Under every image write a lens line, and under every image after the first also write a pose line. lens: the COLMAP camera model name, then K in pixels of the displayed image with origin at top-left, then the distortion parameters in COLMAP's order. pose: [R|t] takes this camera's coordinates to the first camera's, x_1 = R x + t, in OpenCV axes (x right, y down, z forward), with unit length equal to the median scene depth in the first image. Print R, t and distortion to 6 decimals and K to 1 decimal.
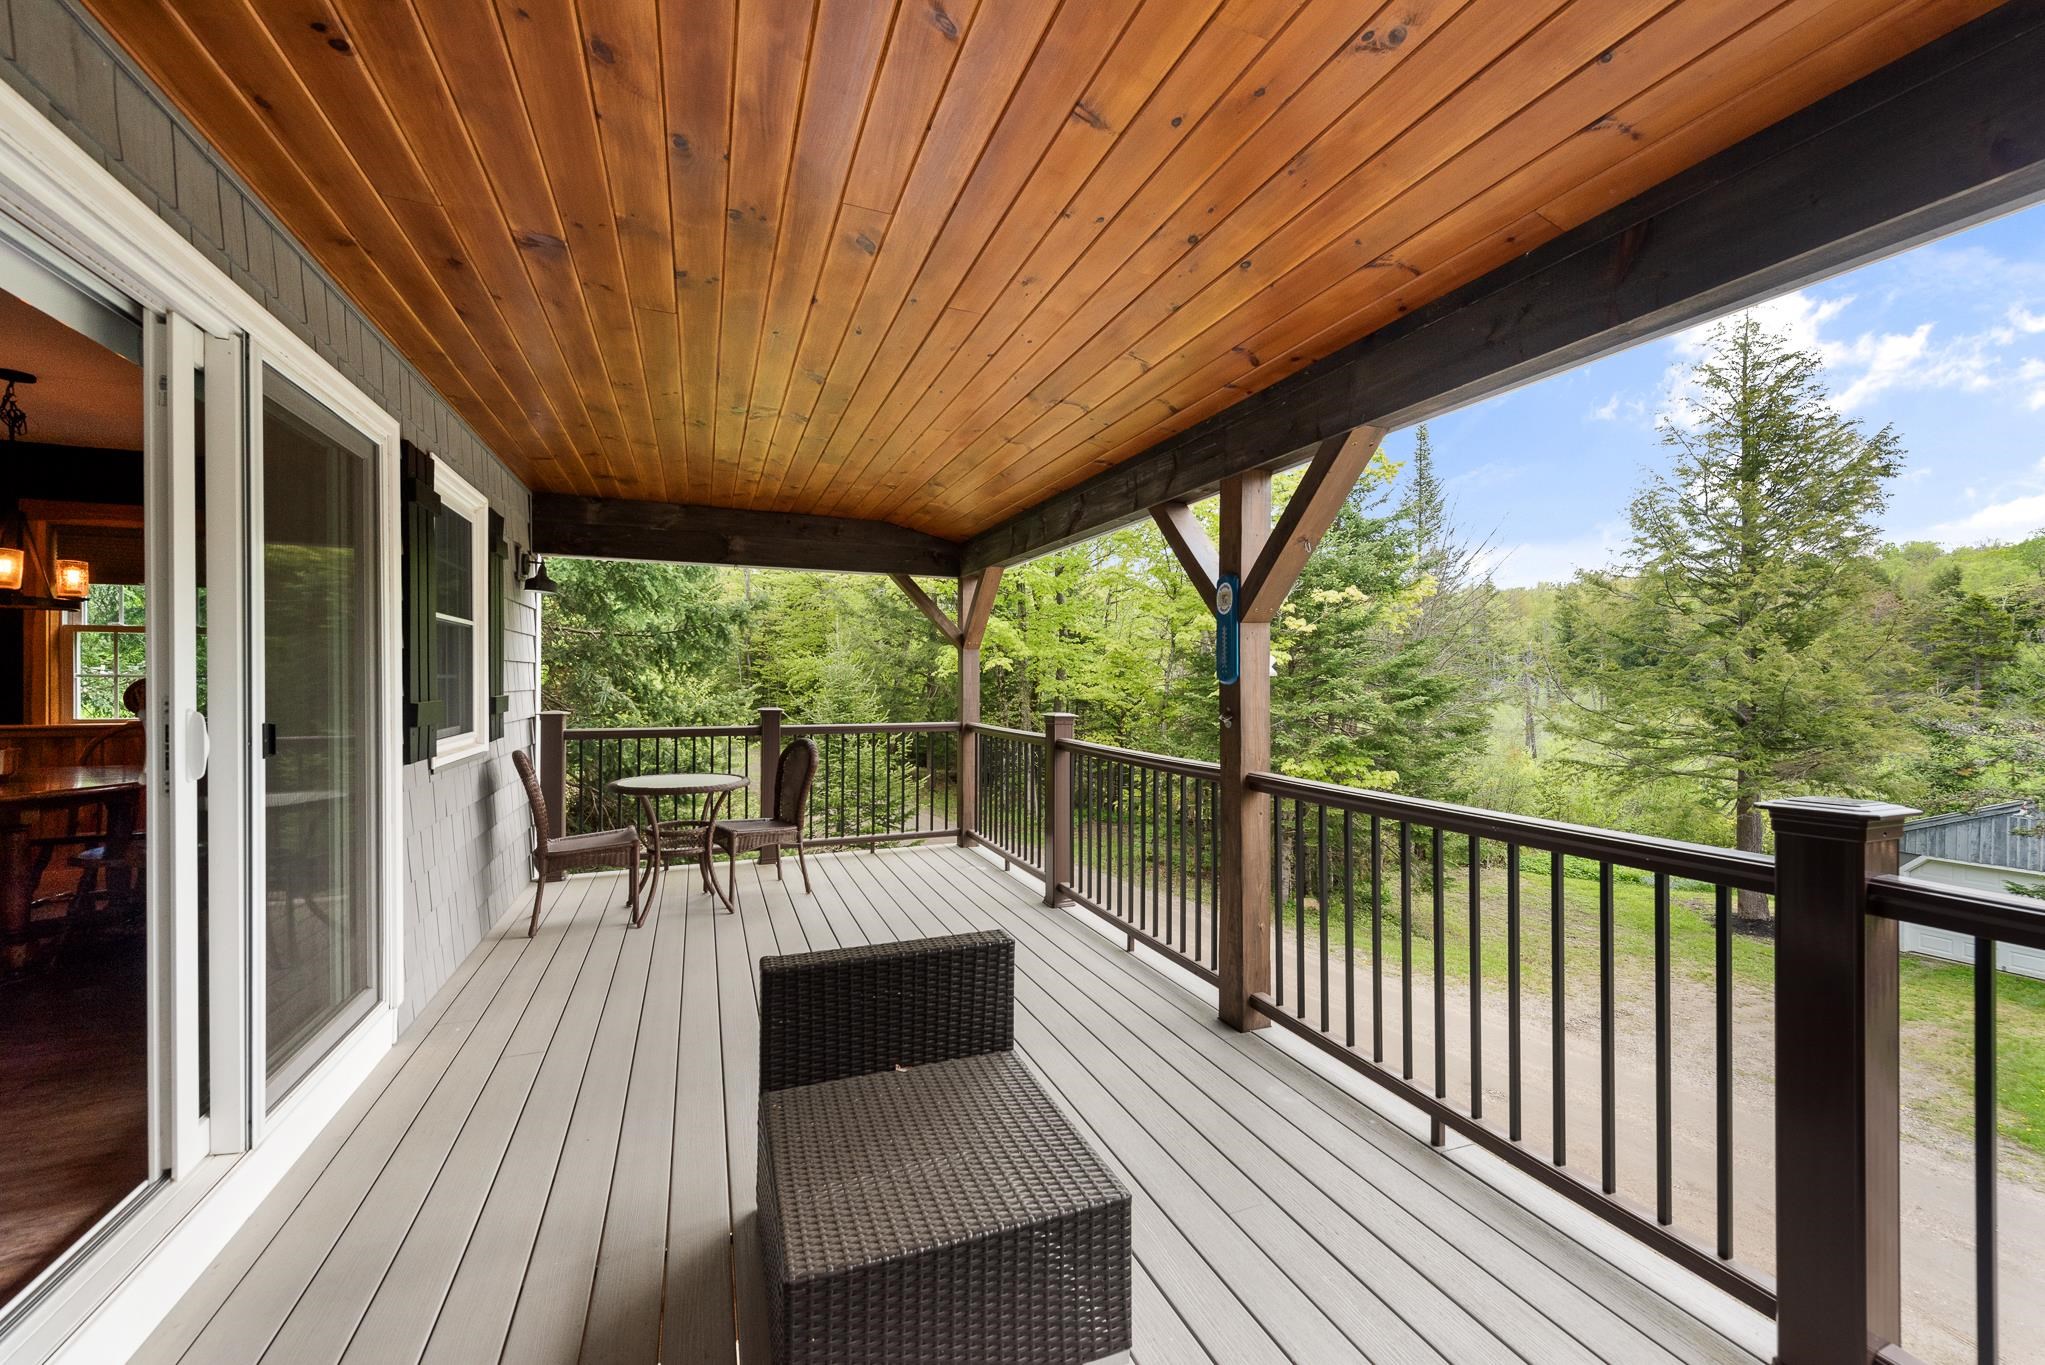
lens RADIAL K [[822.5, 0, 1021.0], [0, 822.5, 677.3], [0, 0, 1]] dist [0.009339, -0.000213]
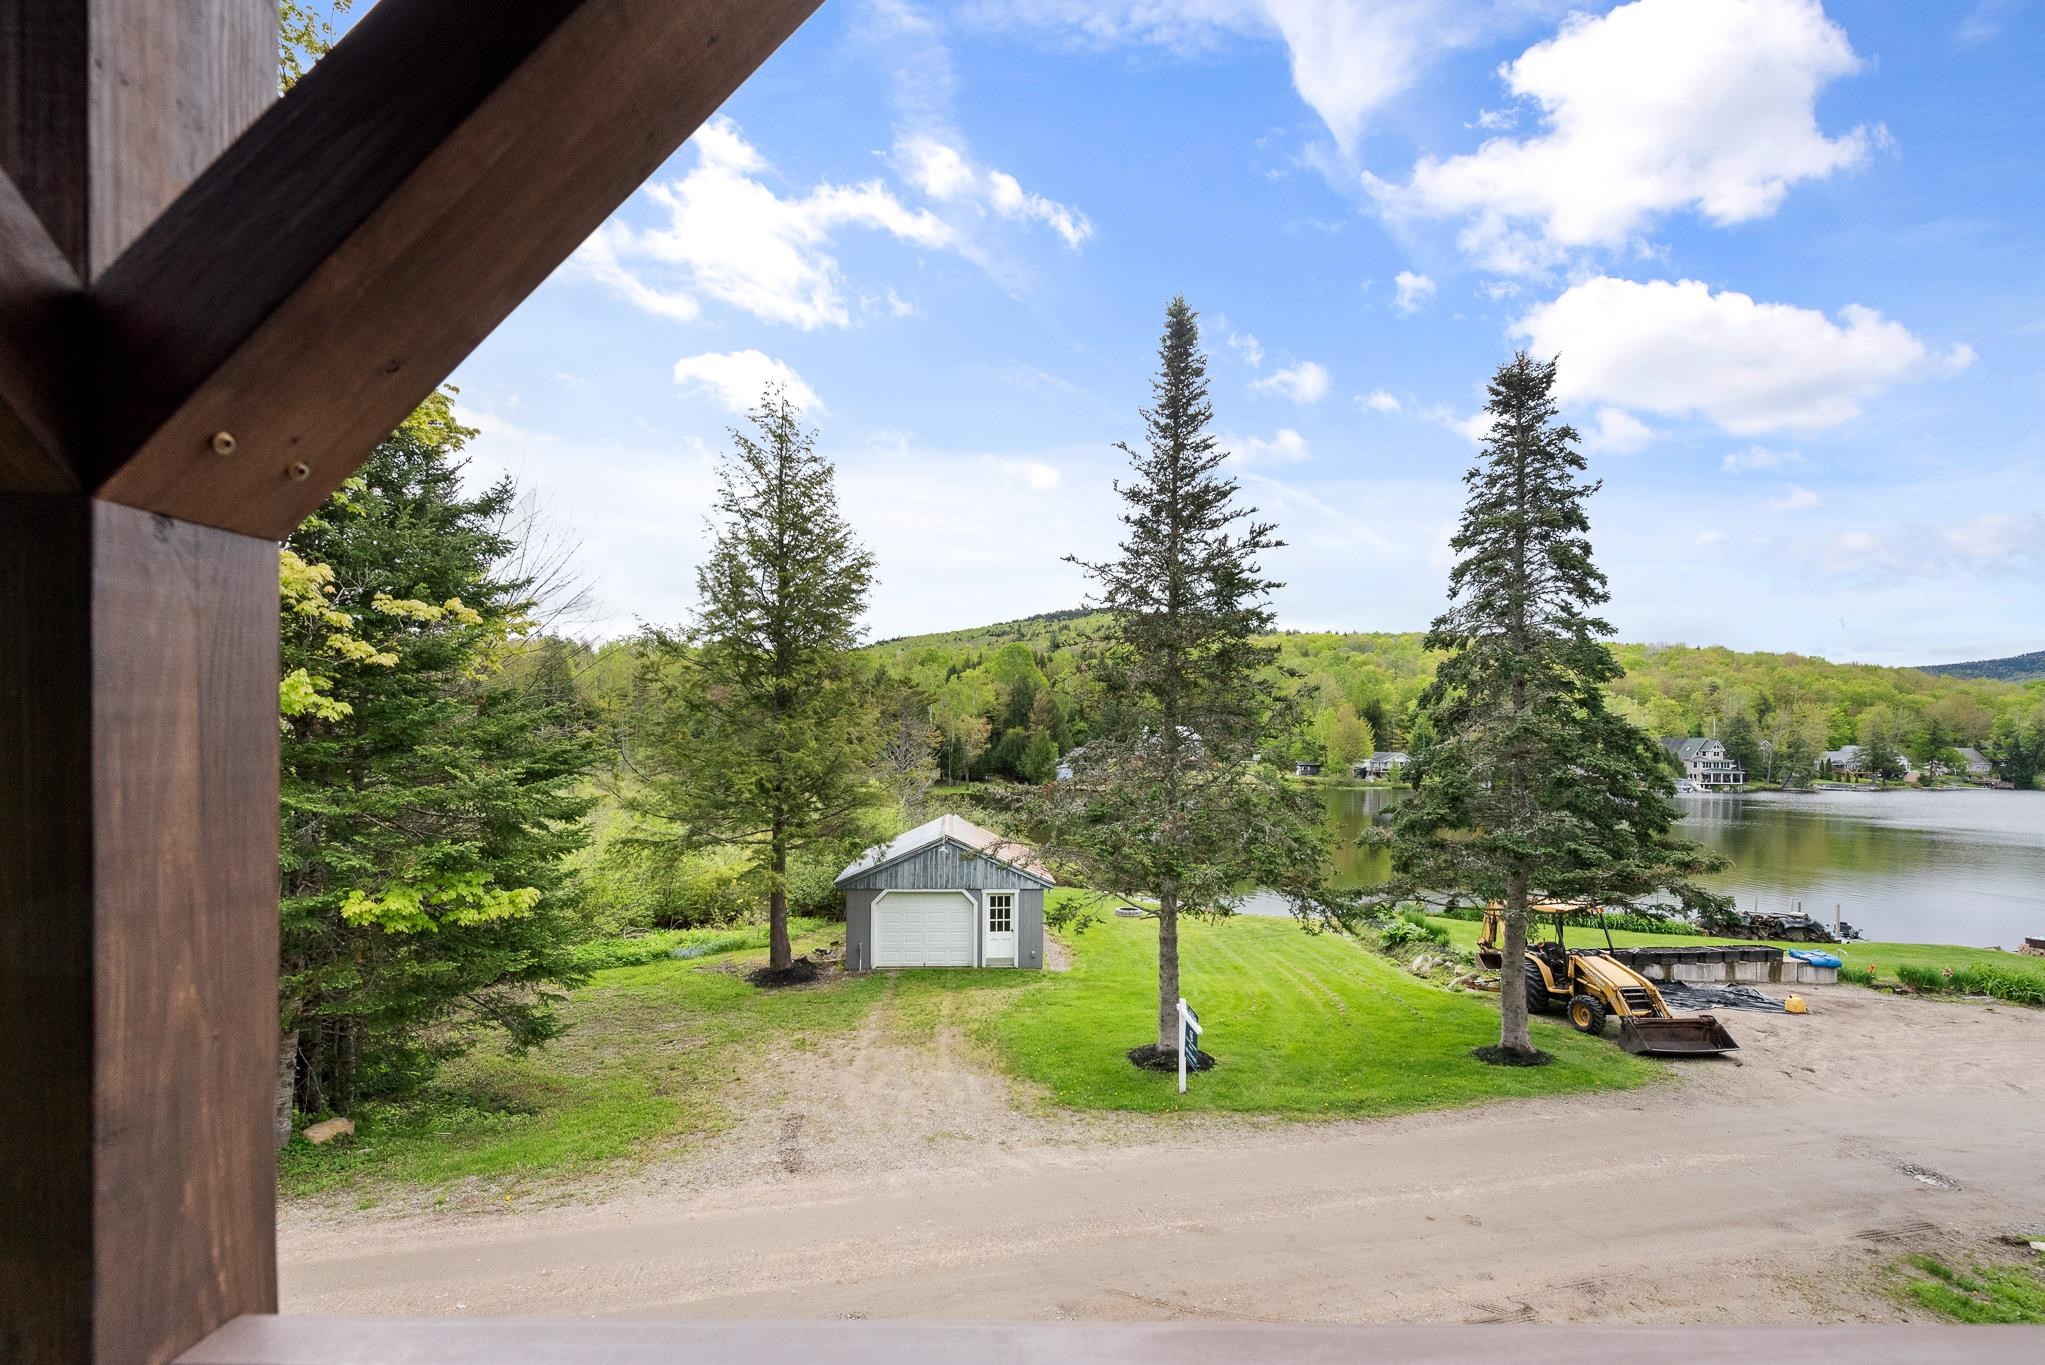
lens RADIAL K [[842.8, 0, 1022.2], [0, 842.8, 750.6], [0, 0, 1]] dist [-0.000235, -0.000101]
pose [[0.342969, -0.000629, 0.939346, -0.048303], [-0.008476, 0.999957, 0.003765, -0.001738], [-0.939308, -0.009253, 0.342949, 0.378511]]
